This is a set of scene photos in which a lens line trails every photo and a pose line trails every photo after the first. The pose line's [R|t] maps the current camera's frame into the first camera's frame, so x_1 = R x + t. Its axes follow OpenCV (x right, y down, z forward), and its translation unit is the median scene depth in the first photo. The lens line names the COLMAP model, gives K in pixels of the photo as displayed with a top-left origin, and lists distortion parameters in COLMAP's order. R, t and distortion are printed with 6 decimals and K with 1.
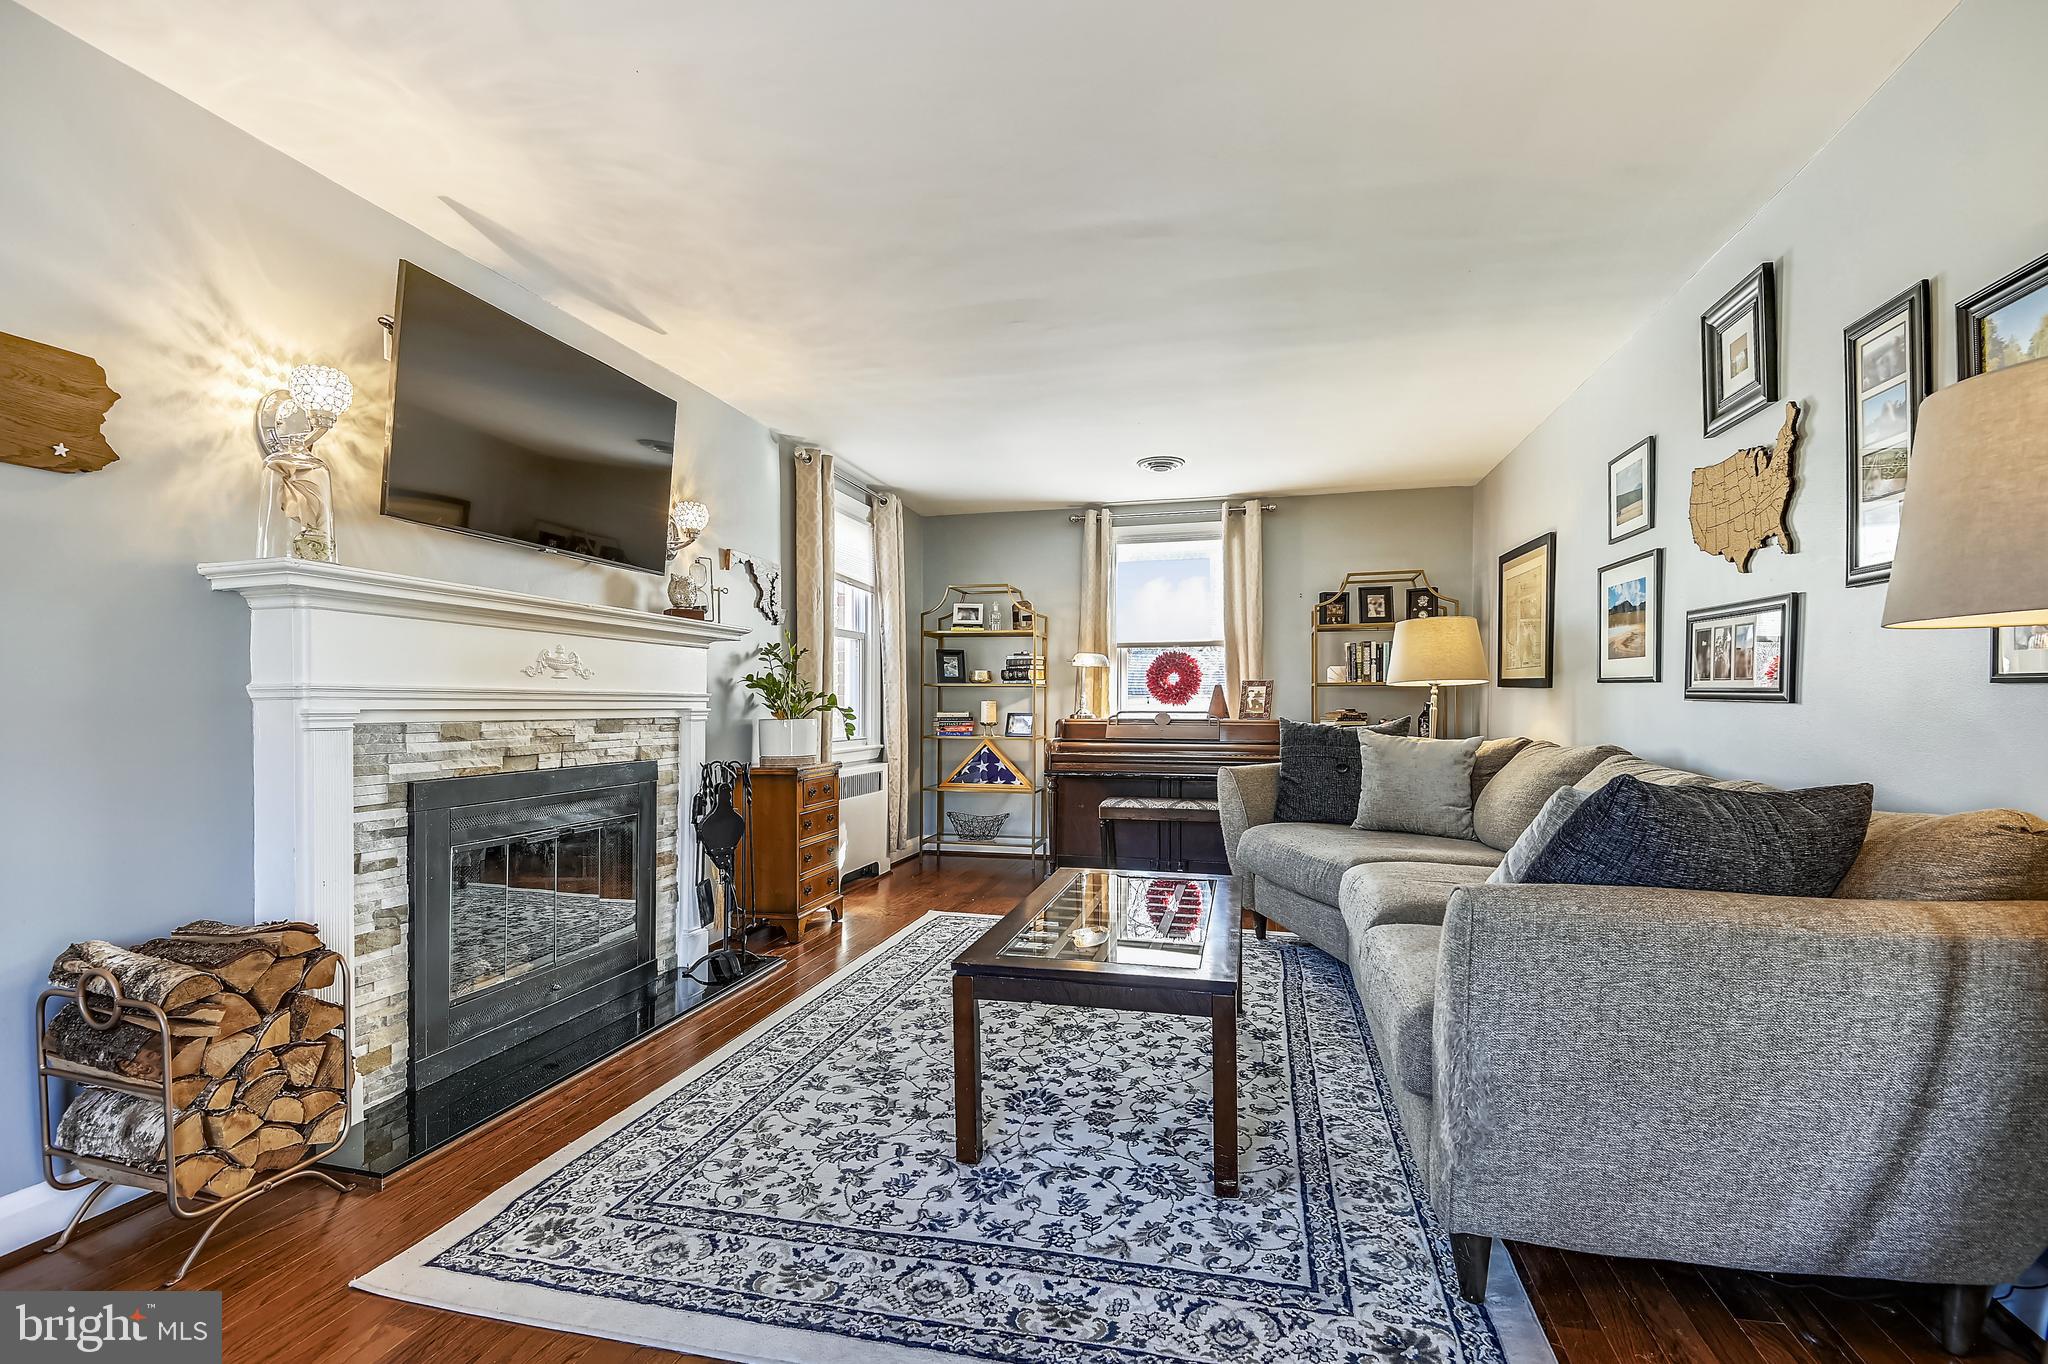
lens RADIAL K [[951.4, 0, 1016.2], [0, 951.4, 693.9], [0, 0, 1]] dist [-0.015069, -0.014452]
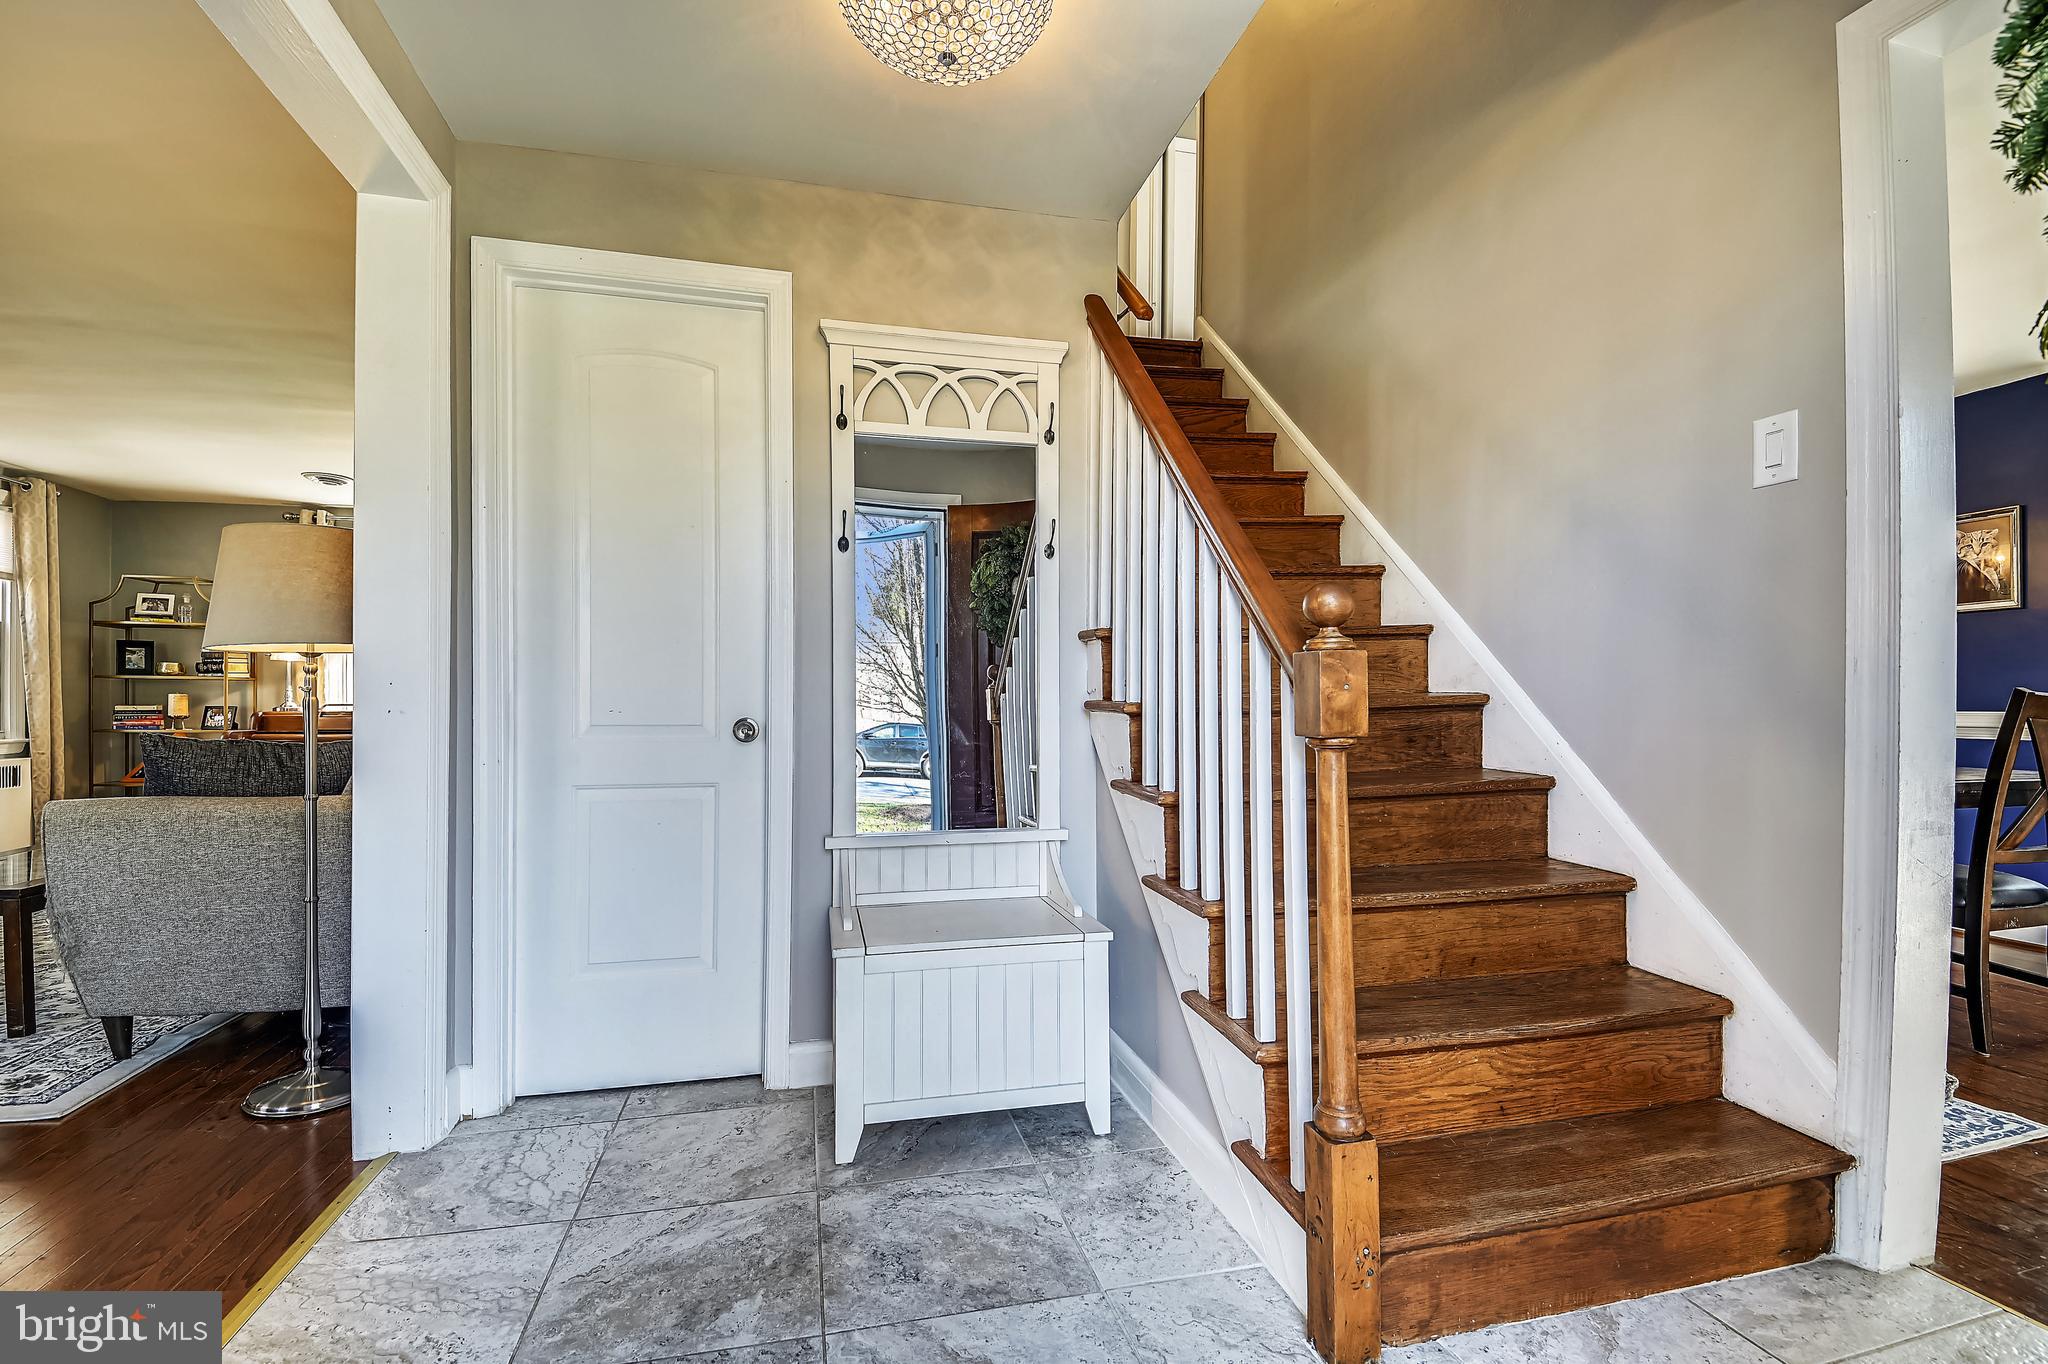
lens RADIAL K [[951.4, 0, 1016.2], [0, 951.4, 693.9], [0, 0, 1]] dist [-0.015069, -0.014452]
pose [[0.867787, 0.003260, 0.496926, 0.246544], [-0.005840, 0.999976, 0.003639, -0.000937], [-0.496902, -0.006060, 0.867785, -0.273098]]
